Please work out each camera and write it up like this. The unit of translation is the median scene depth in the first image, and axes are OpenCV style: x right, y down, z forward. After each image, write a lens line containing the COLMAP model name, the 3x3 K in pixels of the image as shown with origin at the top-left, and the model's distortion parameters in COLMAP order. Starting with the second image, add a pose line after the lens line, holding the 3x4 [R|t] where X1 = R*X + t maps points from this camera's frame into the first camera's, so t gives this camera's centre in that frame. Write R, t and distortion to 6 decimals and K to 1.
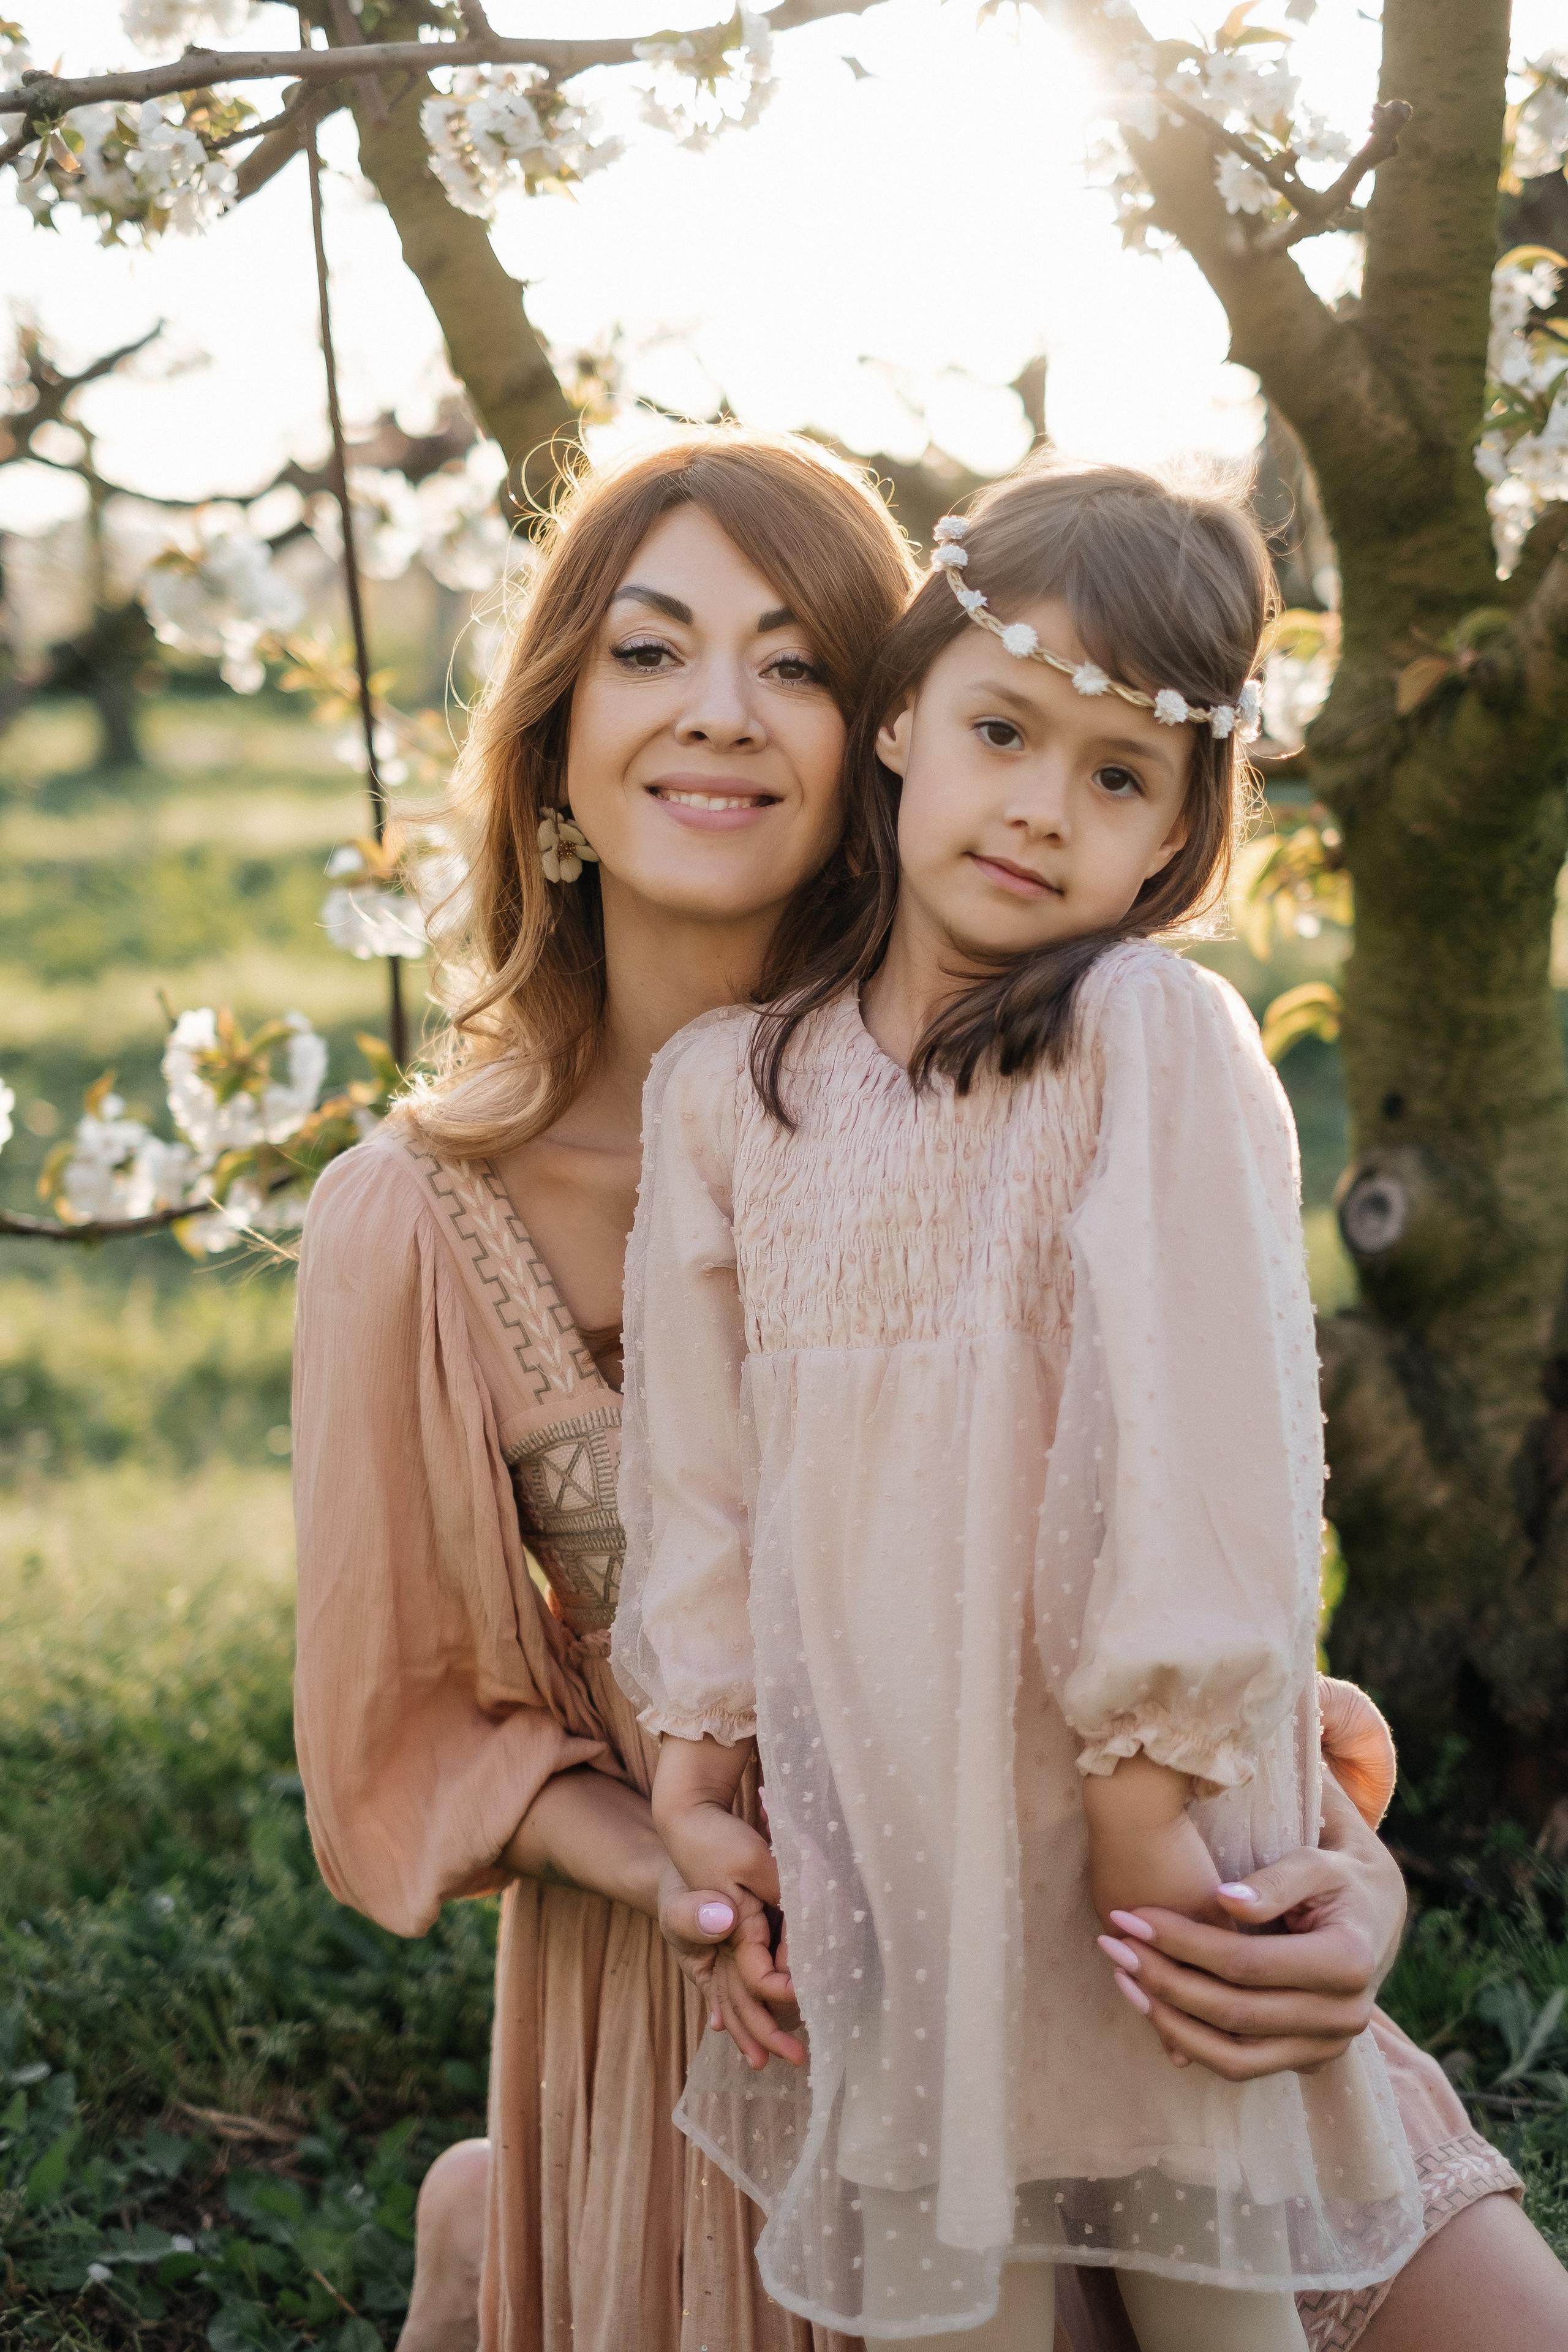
lens RADIAL K [[3750.1, 0, 776.7], [0, 3750.1, 1200.9], [0, 0, 1]] dist [-0.037815, 0.000000]
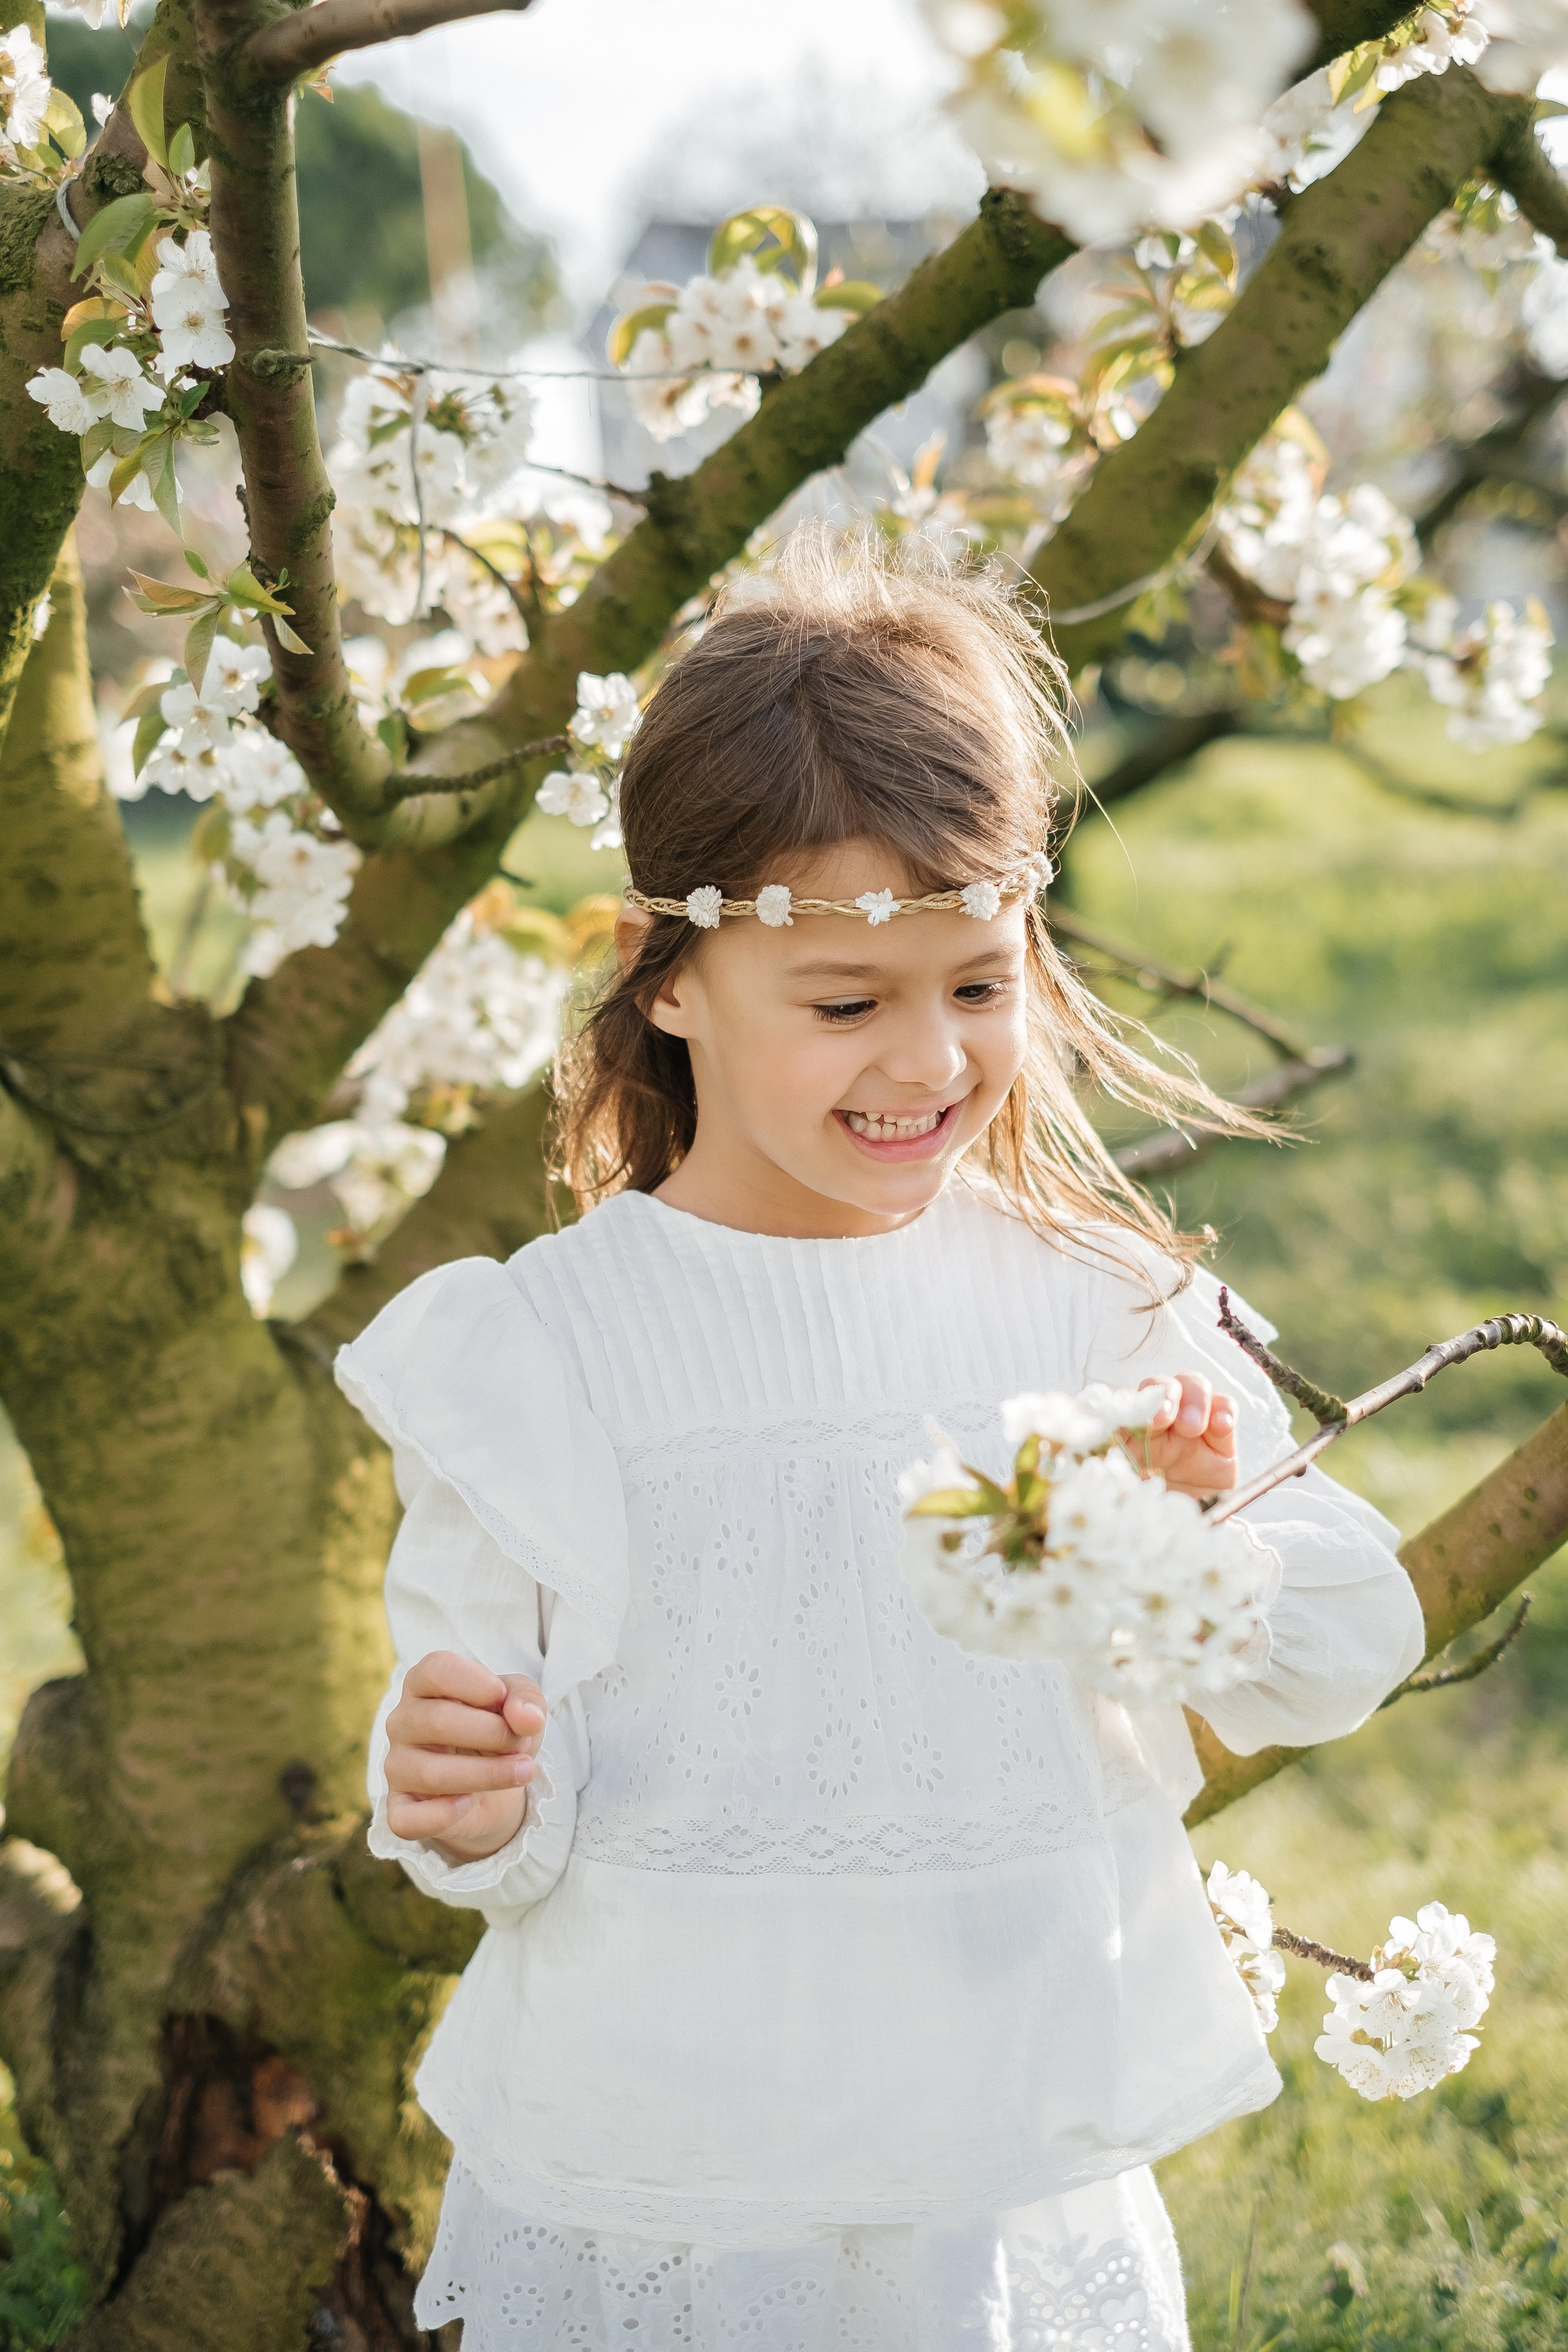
lens RADIAL K [[3750.1, 0, 748.1], [0, 3750.1, 1194.7], [0, 0, 1]] dist [-0.037815, 0.000000]
pose [[0.756967, 0.093958, -0.646663, 0.753974], [-0.080582, 0.995477, 0.050313, -0.160839], [0.648466, 0.014024, 0.761115, 0.544001]]
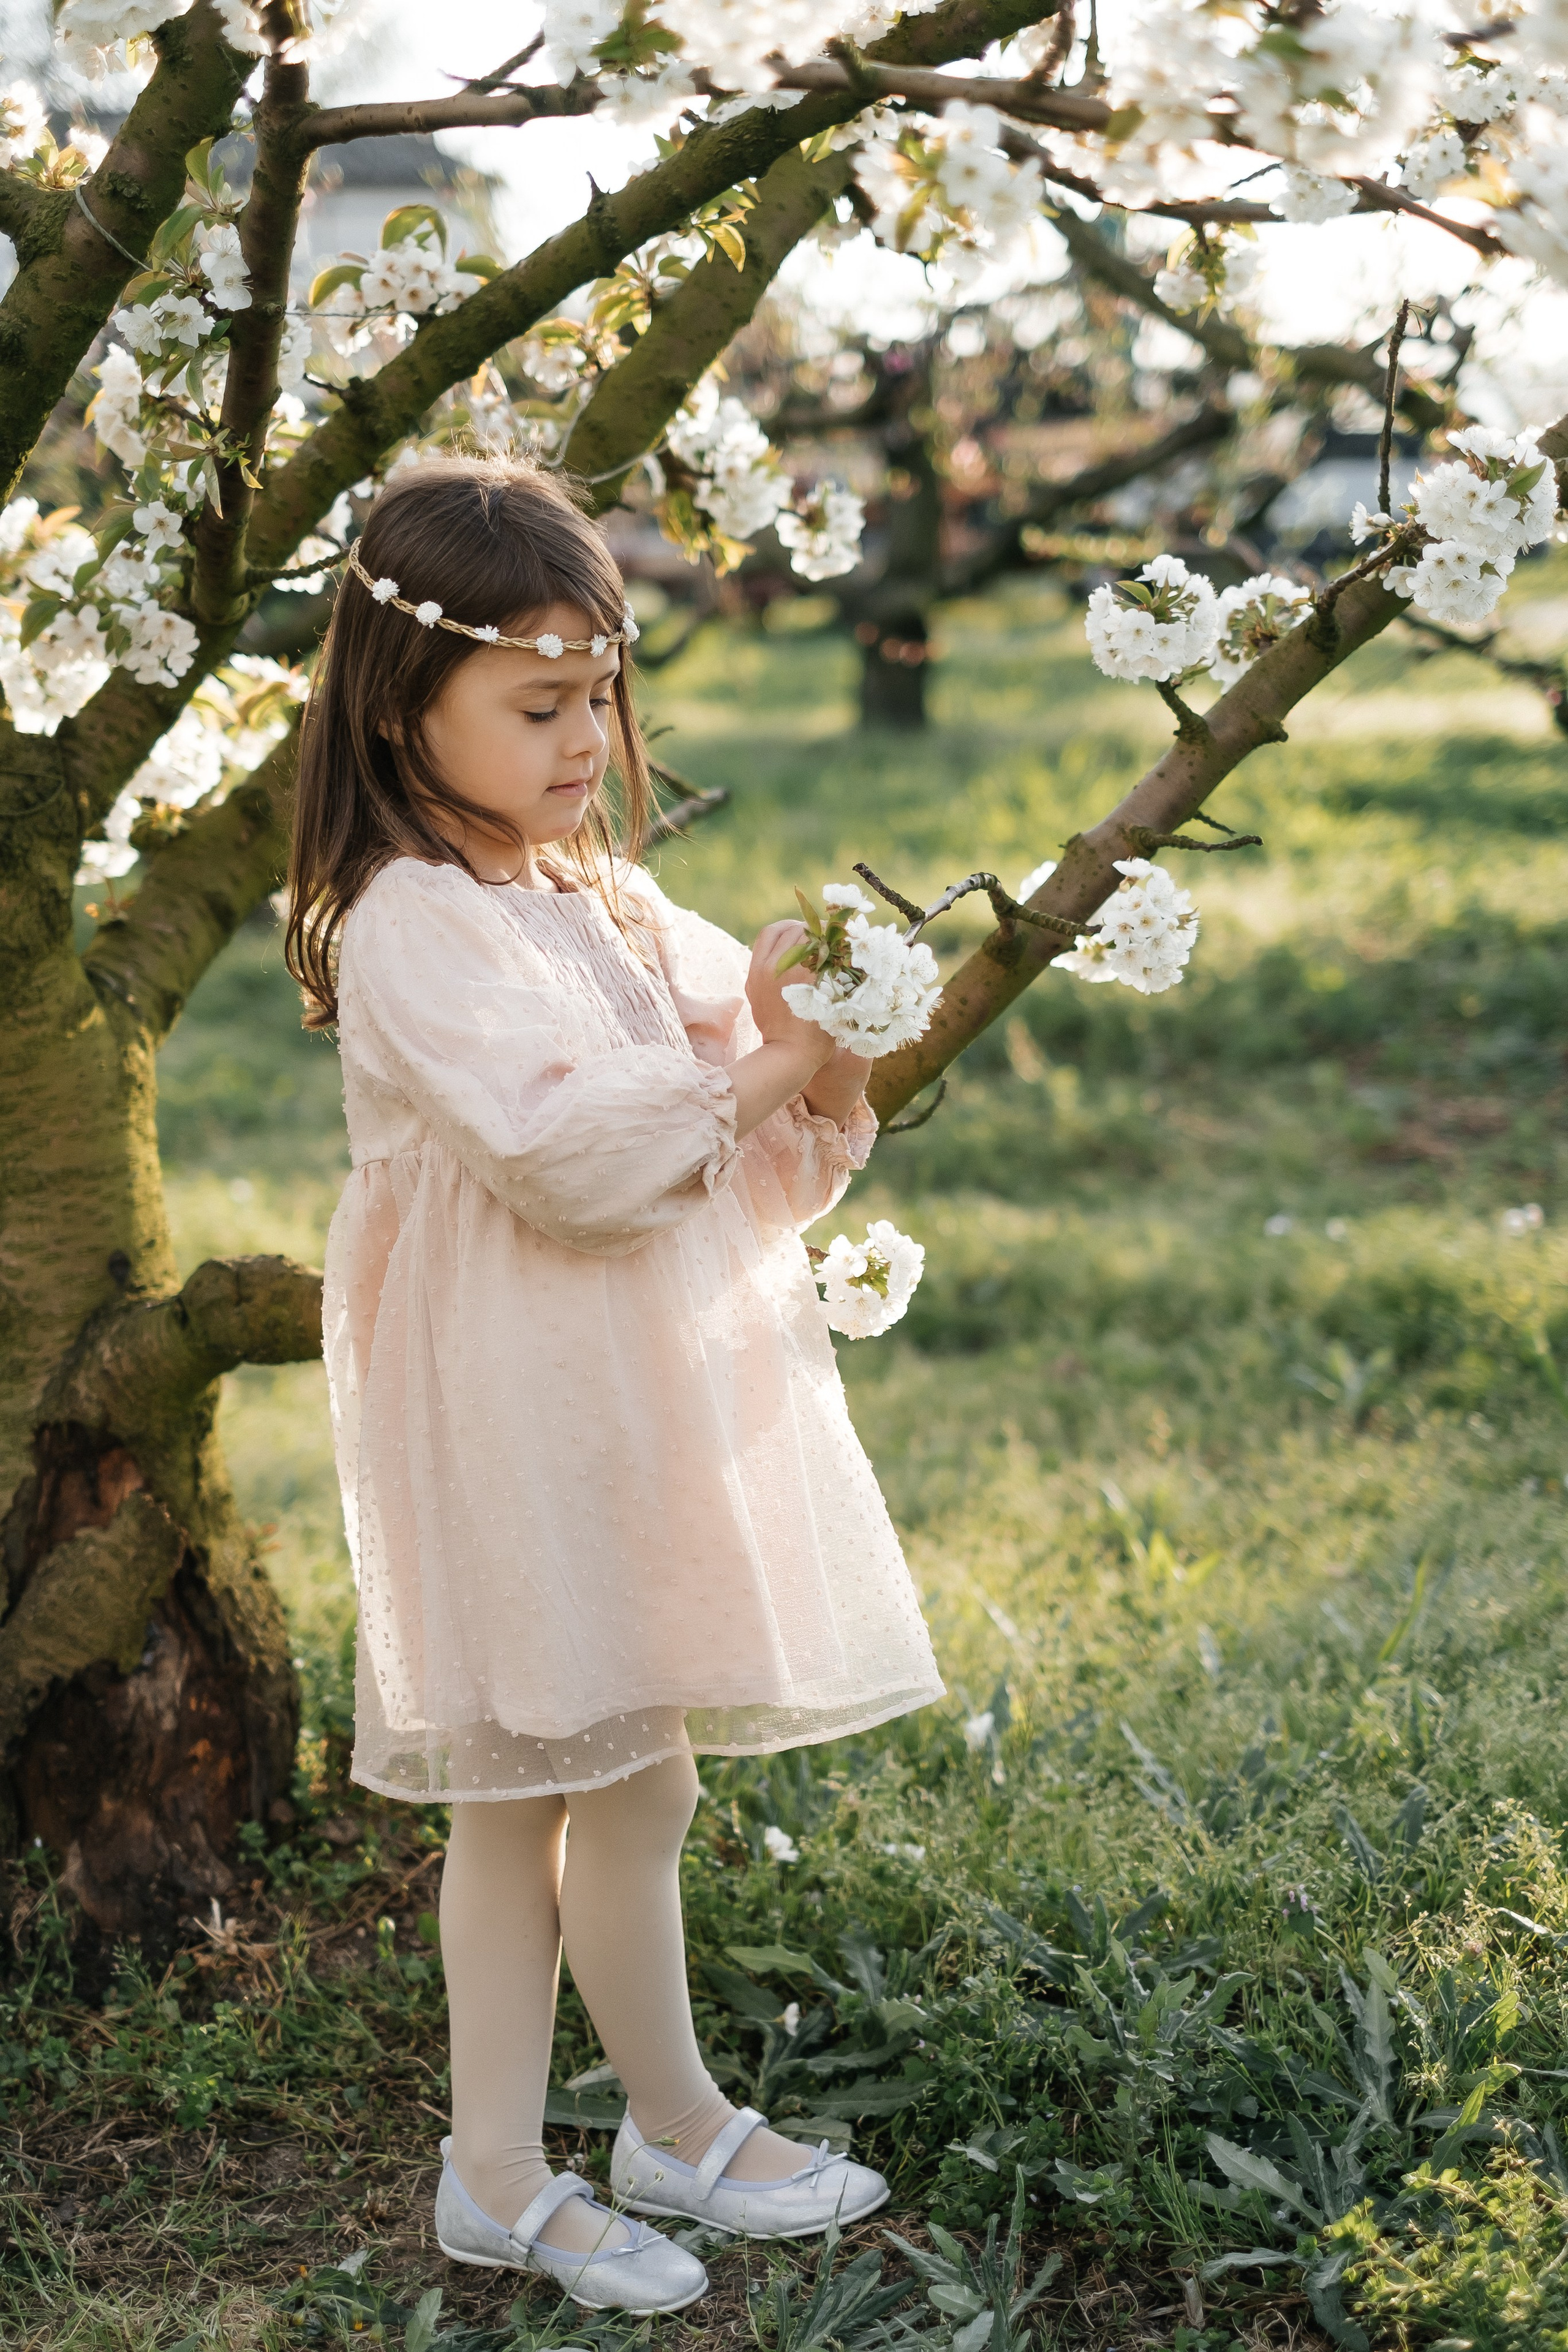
lens RADIAL K [[3750.1, 0, 769.8], [0, 3750.1, 1200.5], [0, 0, 1]] dist [-0.037815, 0.000000]
pose [[0.908960, 0.078816, -0.409365, 0.834874], [-0.061576, 0.996578, 0.055150, -0.091998], [0.412311, -0.024923, 0.910702, 0.140761]]
